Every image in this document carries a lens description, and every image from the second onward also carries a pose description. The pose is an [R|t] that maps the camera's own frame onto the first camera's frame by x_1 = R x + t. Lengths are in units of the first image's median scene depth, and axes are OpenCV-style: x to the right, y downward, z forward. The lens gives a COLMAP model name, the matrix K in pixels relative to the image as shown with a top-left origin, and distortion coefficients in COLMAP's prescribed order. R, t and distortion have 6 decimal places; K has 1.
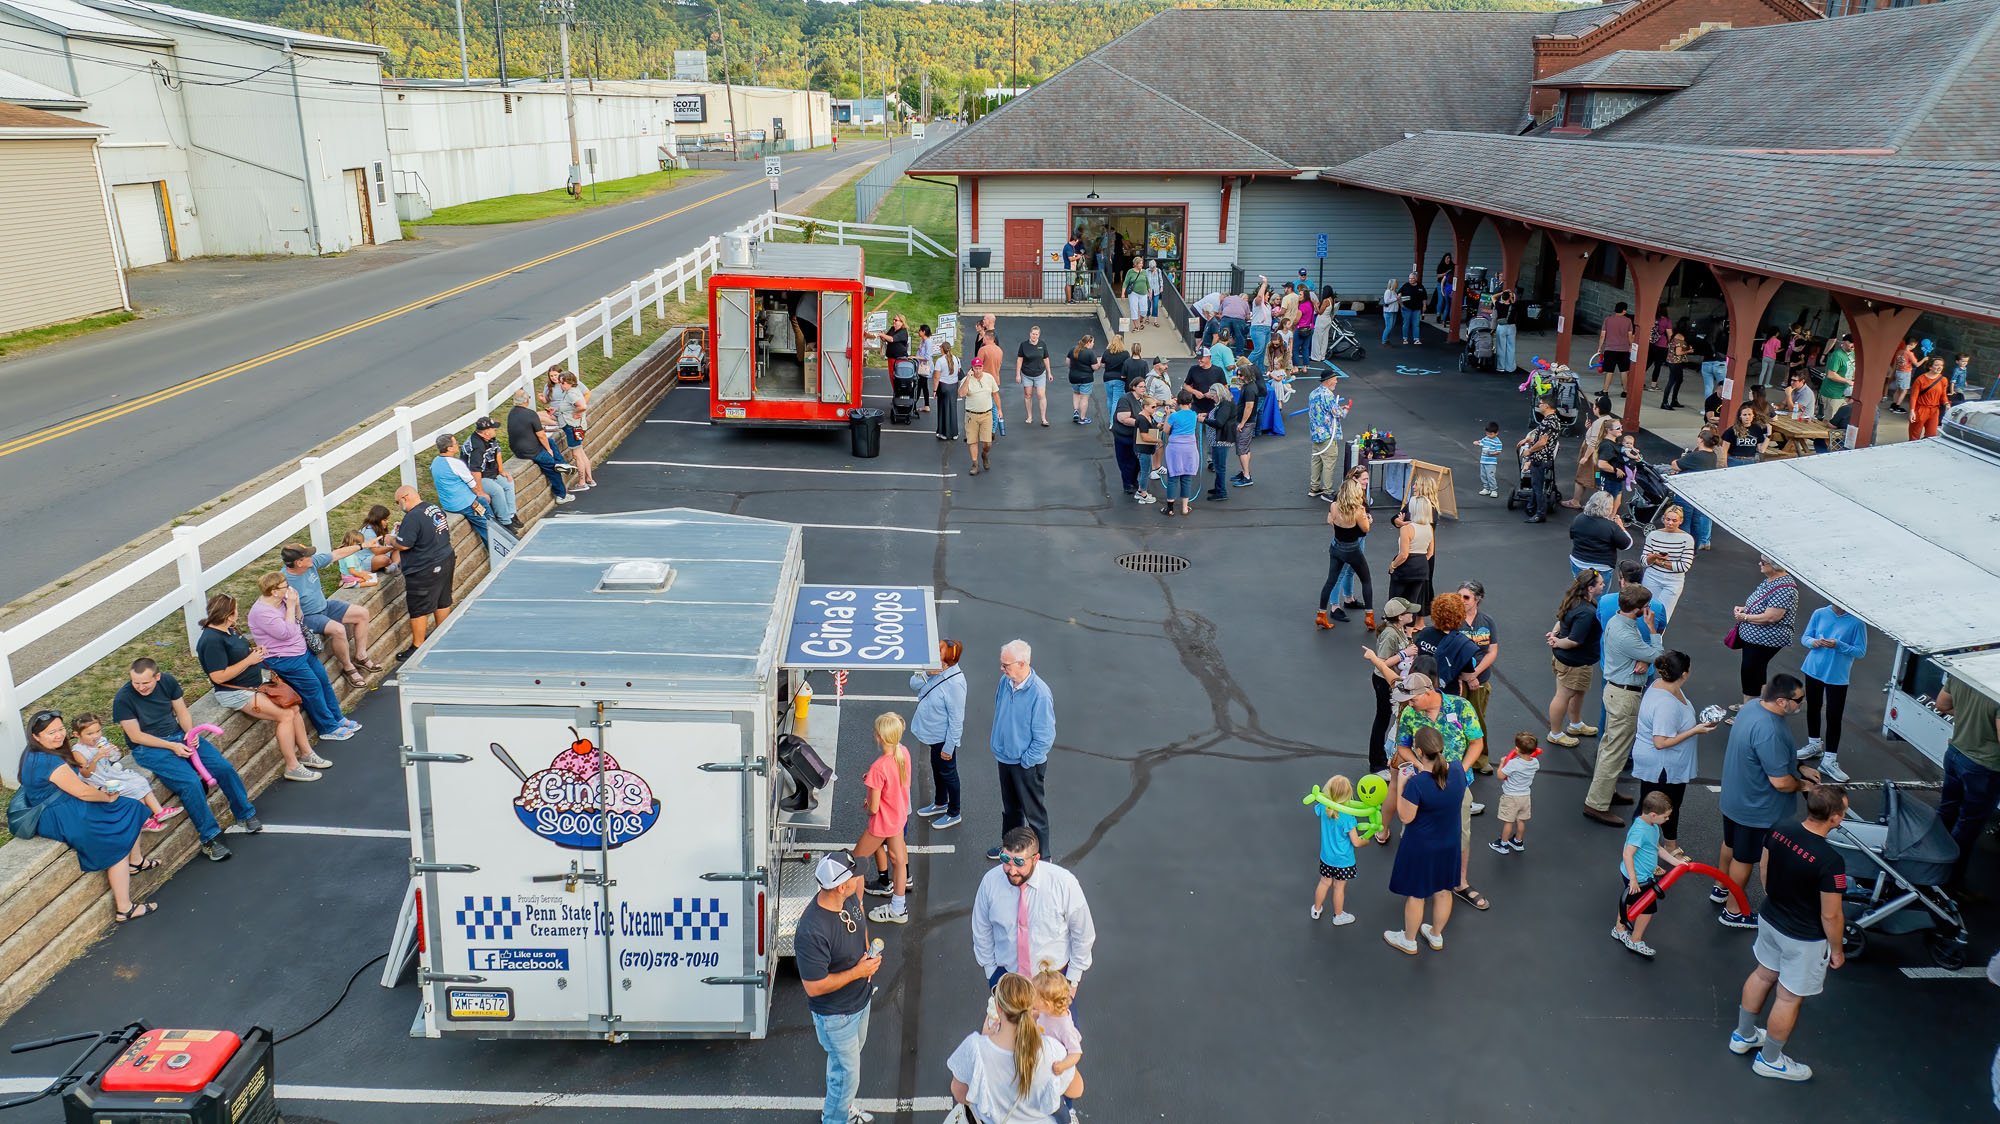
lens RADIAL K [[1446.4, 0, 983.4], [0, 1446.4, 554.2], [0, 0, 1]] dist [-0.033967, 0.033289]
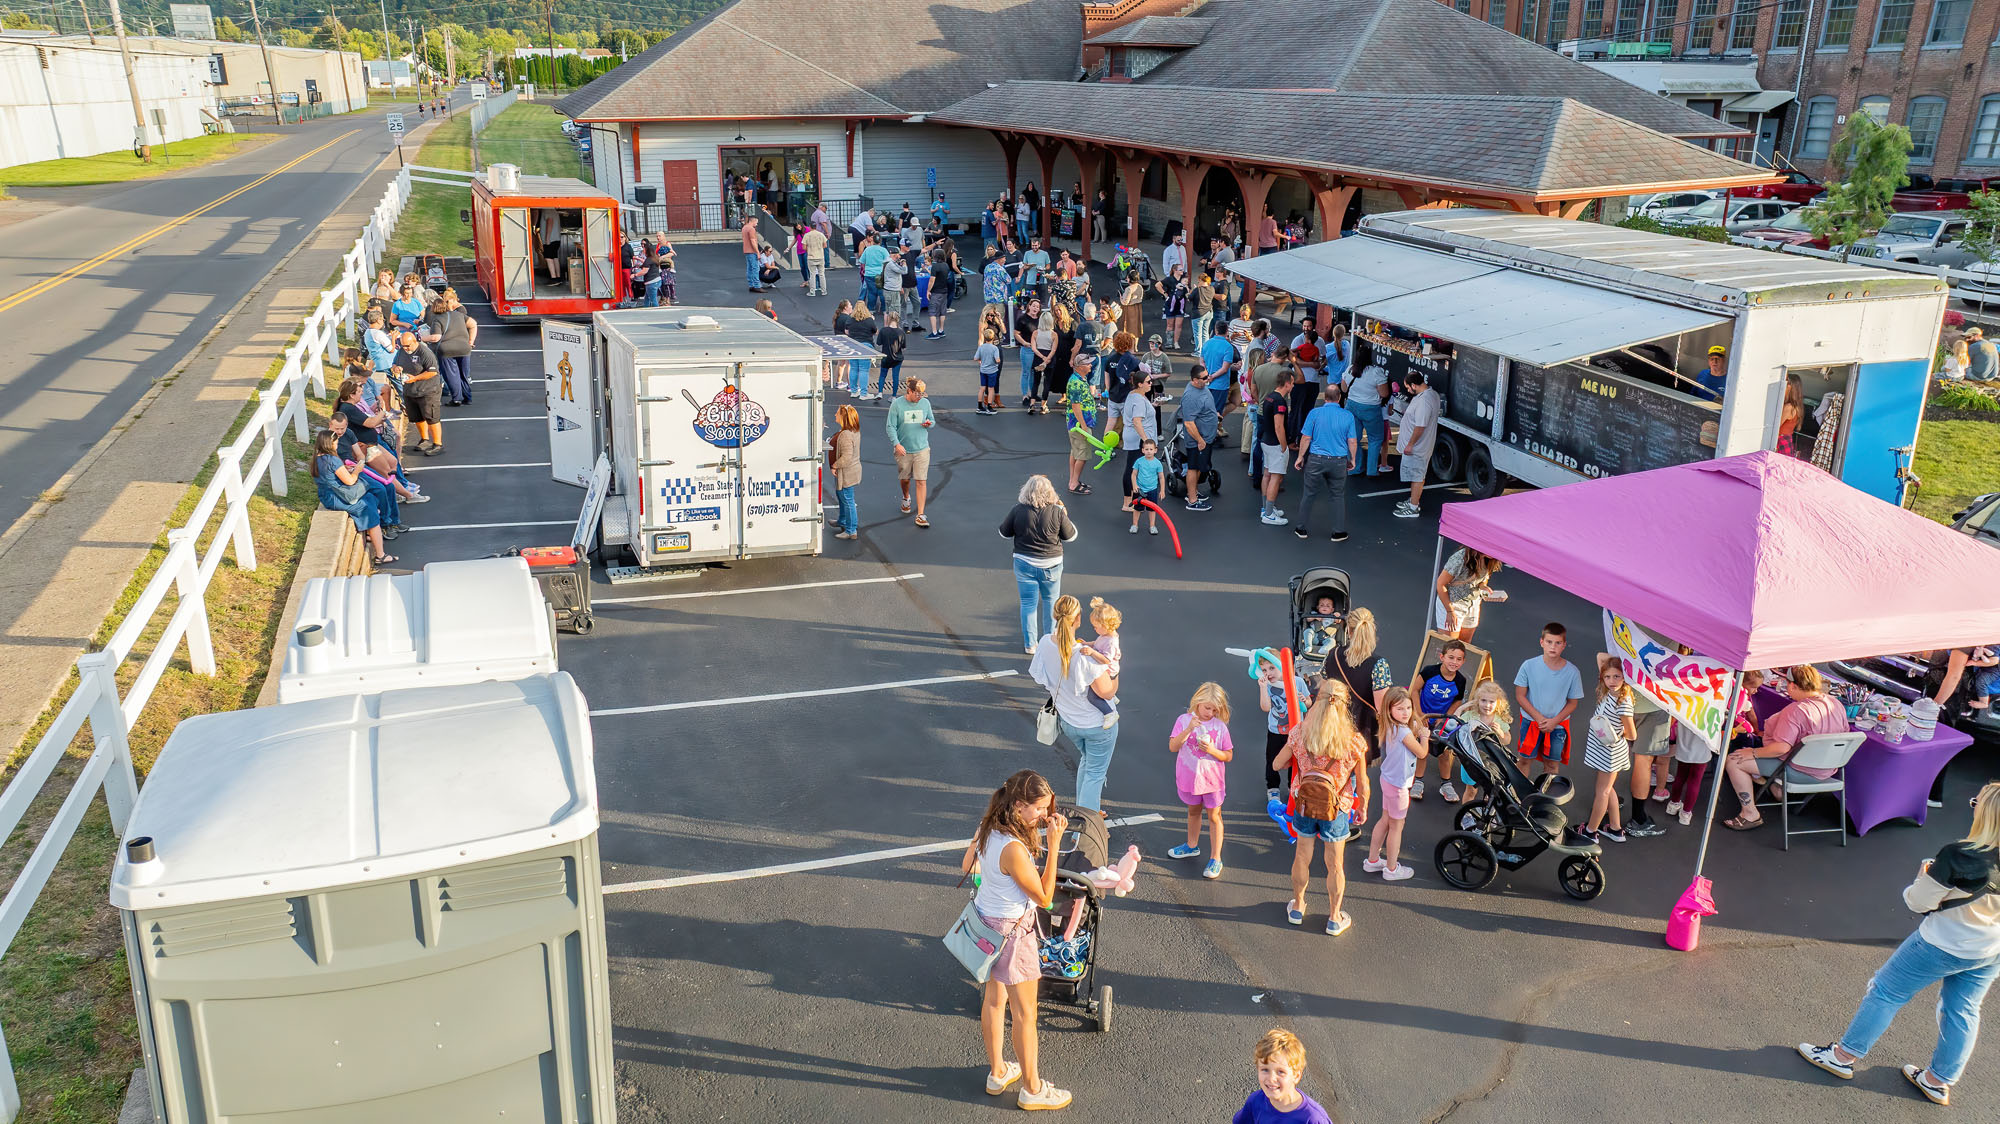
lens RADIAL K [[1446.4, 0, 1000.6], [0, 1446.4, 561.7], [0, 0, 1]] dist [-0.033967, 0.033289]
pose [[0.949598, -0.100905, 0.296787, -0.166847], [0.092084, 0.994797, 0.043591, 0.098156], [-0.299641, -0.014065, 0.953948, -0.292545]]
